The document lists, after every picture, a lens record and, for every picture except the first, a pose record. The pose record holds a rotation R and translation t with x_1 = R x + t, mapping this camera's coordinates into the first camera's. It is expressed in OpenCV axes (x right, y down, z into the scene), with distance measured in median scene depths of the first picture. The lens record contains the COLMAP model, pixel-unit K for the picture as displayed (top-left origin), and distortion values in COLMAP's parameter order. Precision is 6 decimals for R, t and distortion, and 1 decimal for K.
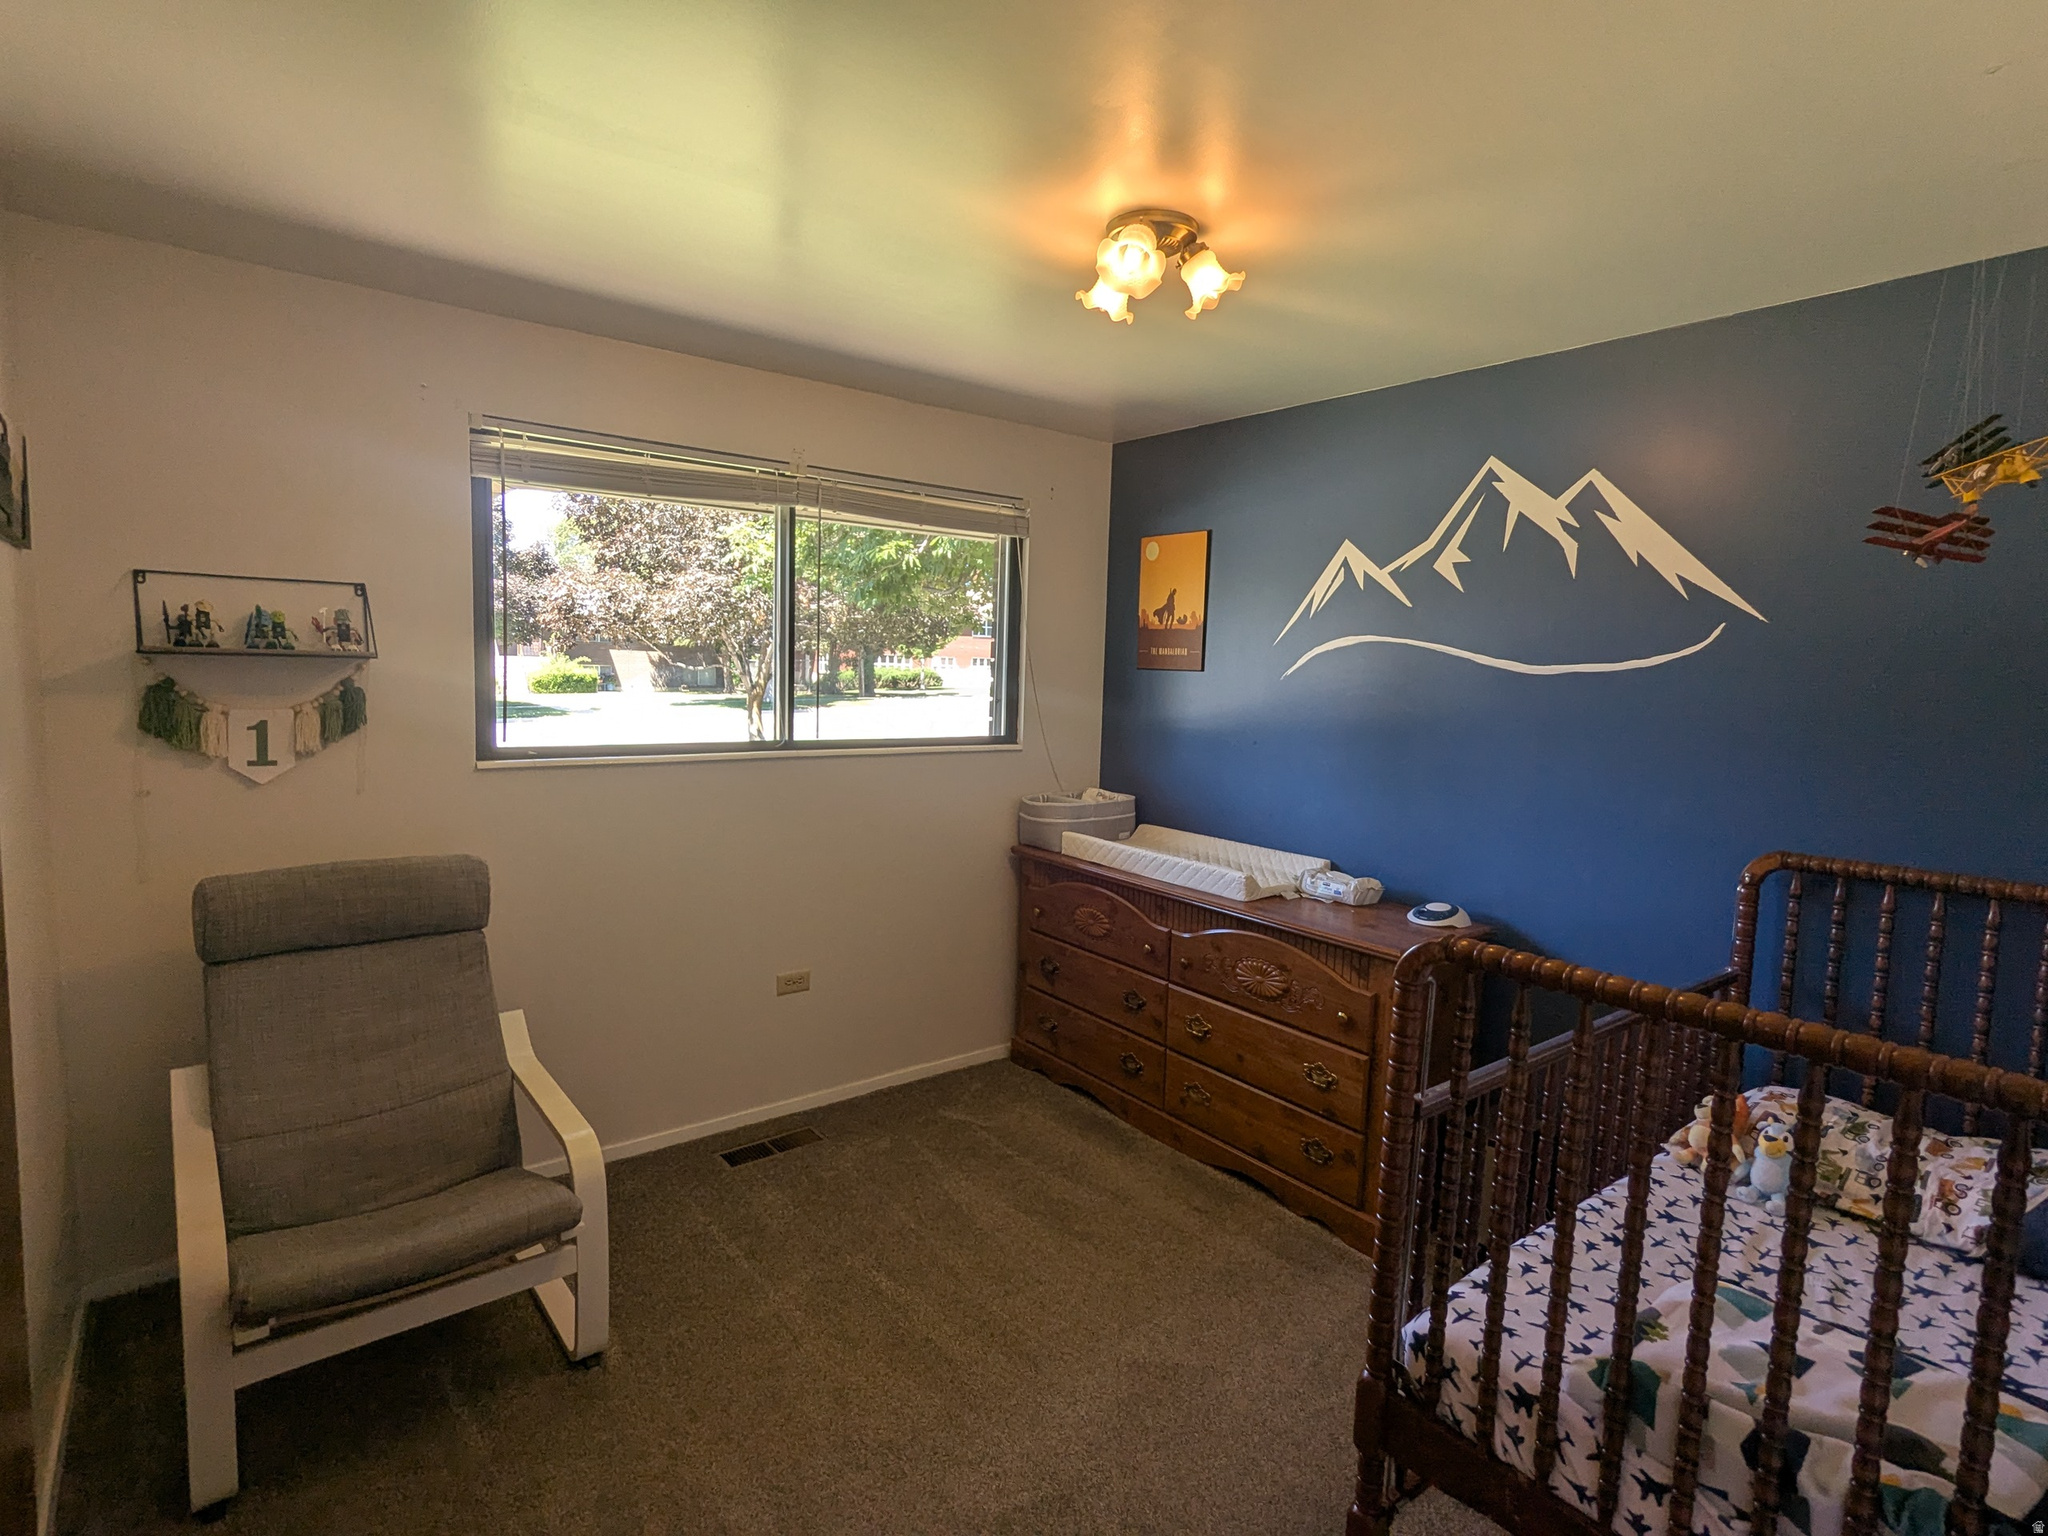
lens RADIAL K [[1044.3, 0, 1019.6], [0, 1044.3, 762.1], [0, 0, 1]] dist [0.001162, 0.000251]
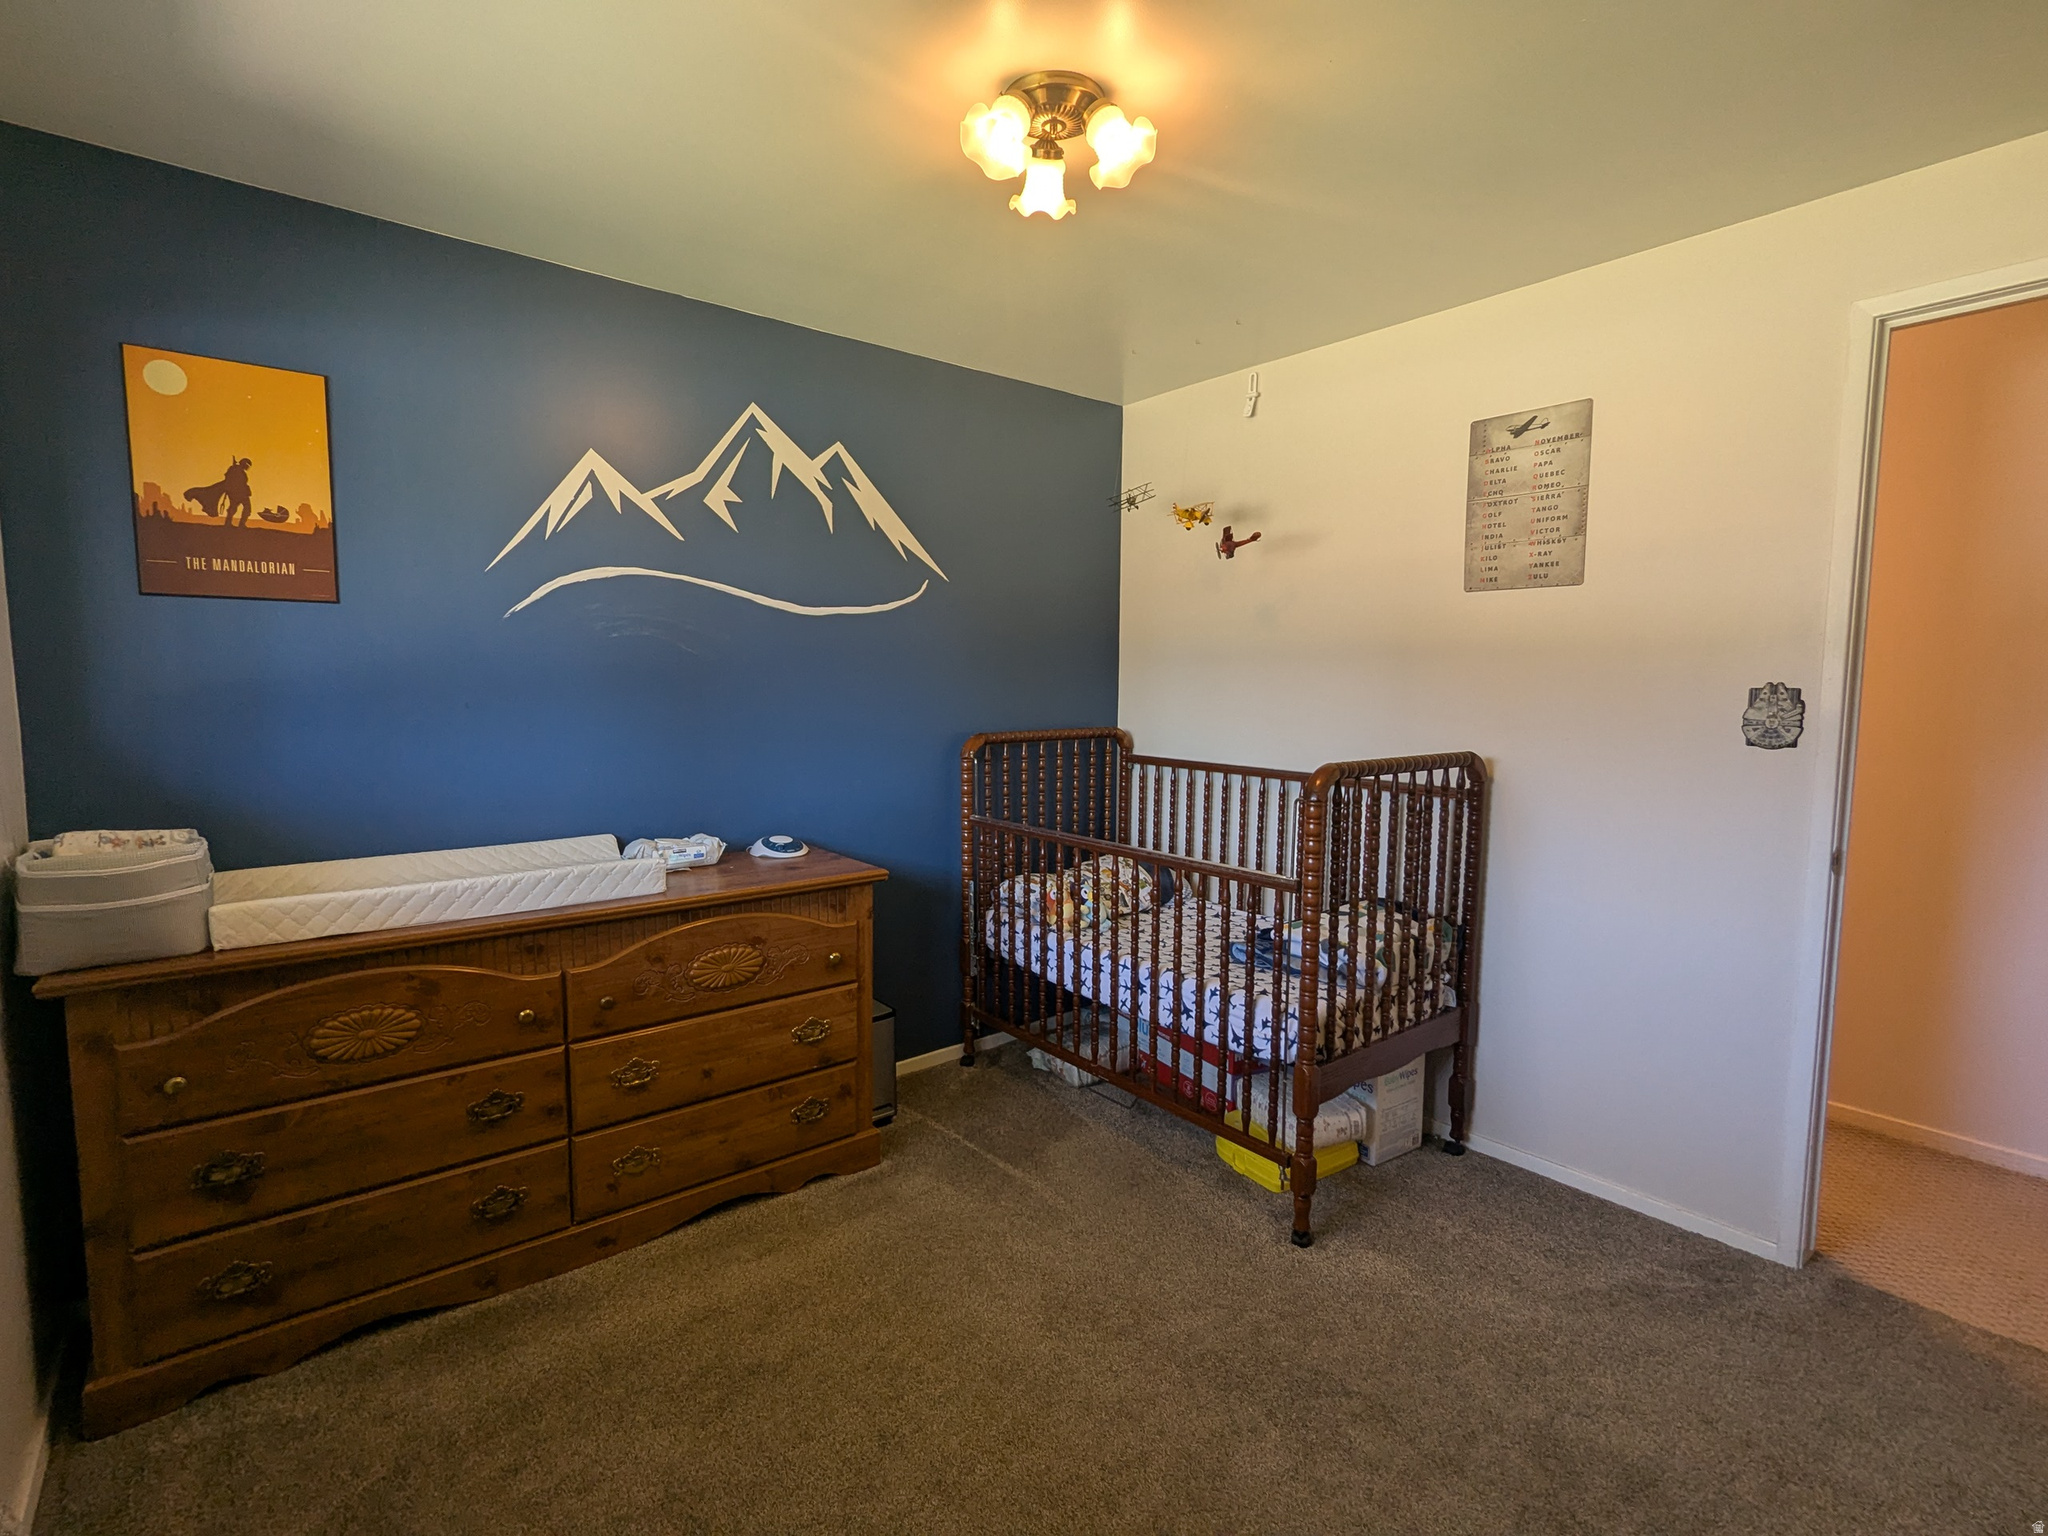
lens RADIAL K [[959.9, 0, 1021.0], [0, 959.9, 760.6], [0, 0, 1]] dist [0.000647, -0.000112]
pose [[-0.019372, -0.120911, 0.992474, -0.517777], [0.089913, 0.988428, 0.122173, -0.031949], [-0.995761, 0.091603, -0.008276, 0.736887]]
